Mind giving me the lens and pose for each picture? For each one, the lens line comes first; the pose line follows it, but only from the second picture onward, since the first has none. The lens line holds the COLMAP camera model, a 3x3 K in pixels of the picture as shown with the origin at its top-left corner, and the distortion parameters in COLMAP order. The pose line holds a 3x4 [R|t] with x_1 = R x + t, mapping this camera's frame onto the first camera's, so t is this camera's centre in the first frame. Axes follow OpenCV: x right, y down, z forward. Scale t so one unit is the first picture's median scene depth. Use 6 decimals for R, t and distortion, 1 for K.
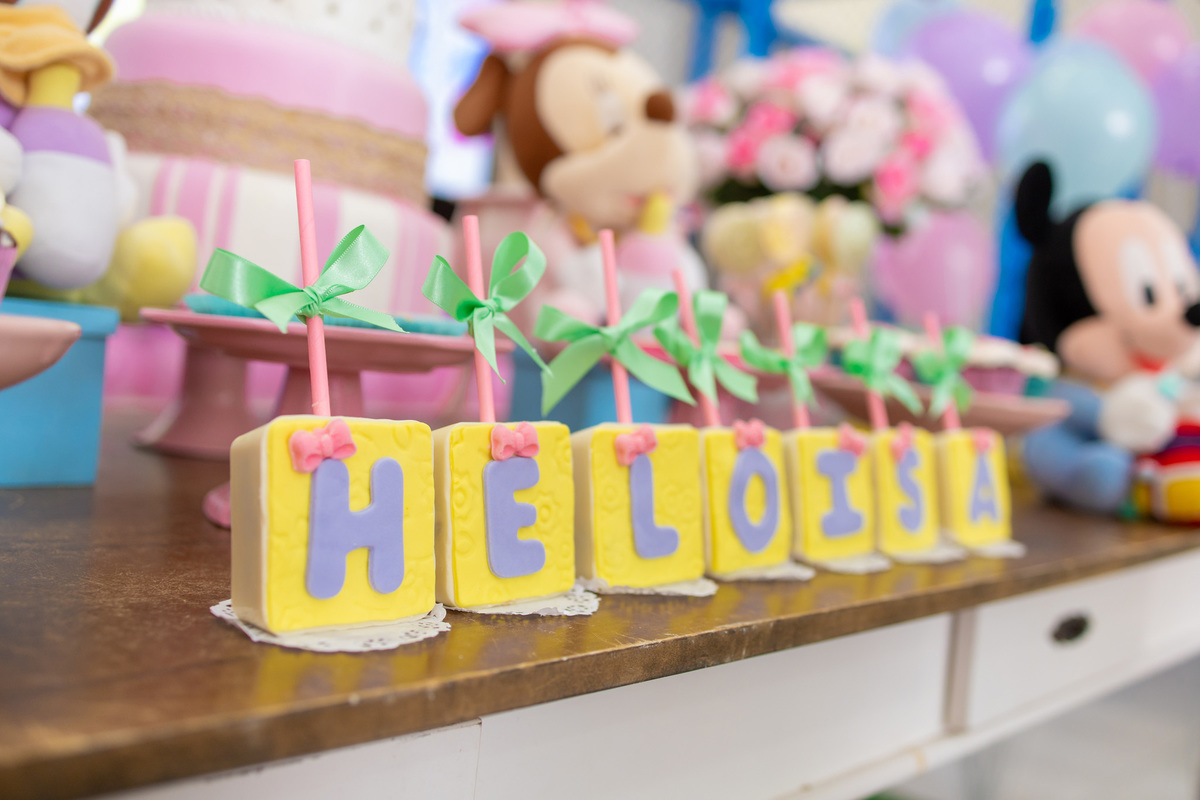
lens RADIAL K [[1217.0, 0, 607.8], [0, 1217.0, 410.8], [0, 0, 1]] dist [0.048105, 0.000000]
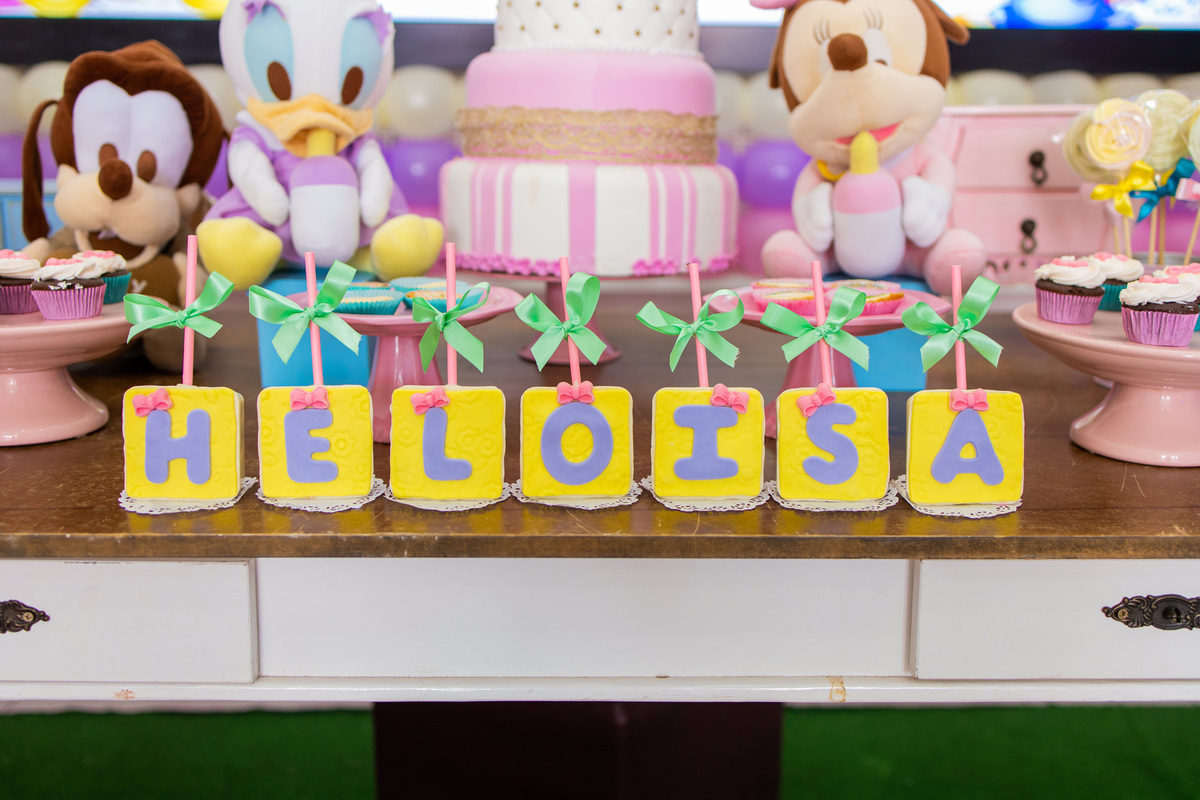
lens RADIAL K [[1217.0, 0, 600.8], [0, 1217.0, 388.7], [0, 0, 1]] dist [0.048105, 0.000000]
pose [[0.661999, 0.065510, -0.746636, 1.356121], [0.021983, 0.994047, 0.106709, -0.148814], [0.749182, -0.087054, 0.656618, 0.239371]]
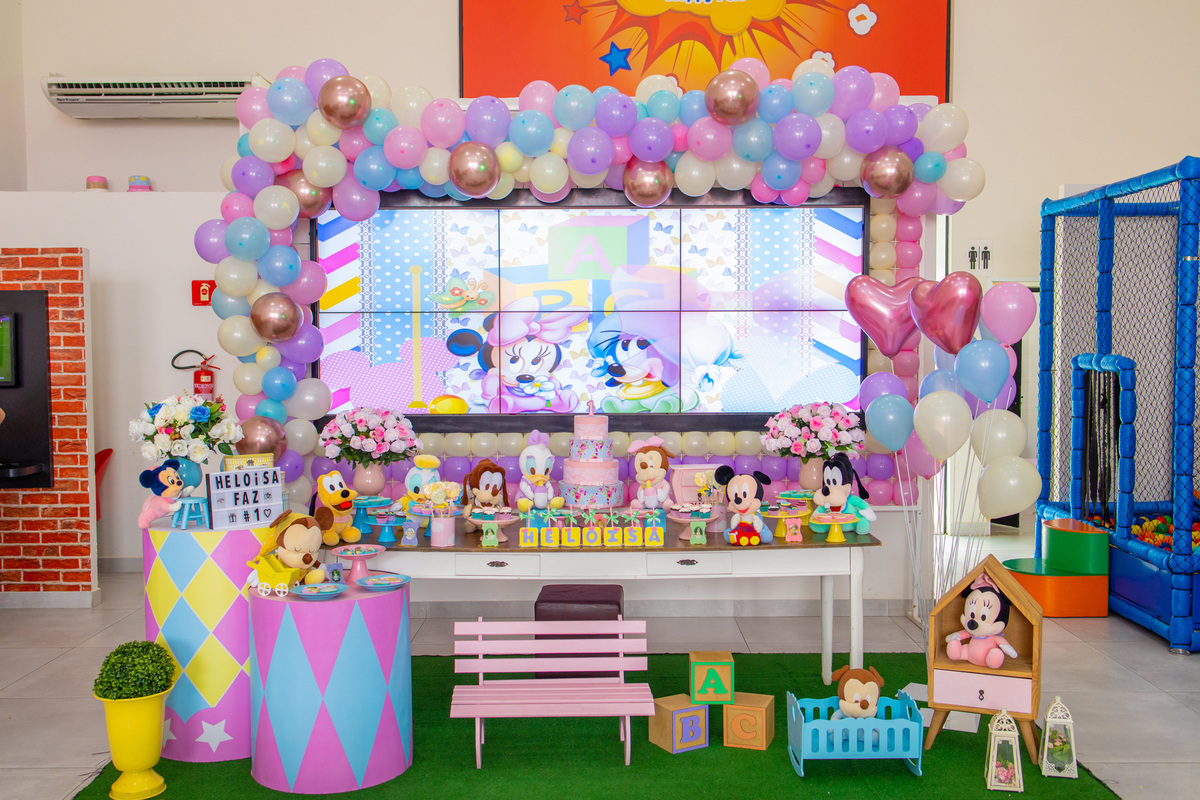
lens RADIAL K [[1217.0, 0, 591.4], [0, 1217.0, 422.1], [0, 0, 1]] dist [0.048105, 0.000000]
pose [[0.657579, -0.064090, -0.750654, 7.626309], [0.032440, 0.997860, -0.056778, -0.272257], [0.752687, 0.012985, 0.658251, -5.264294]]
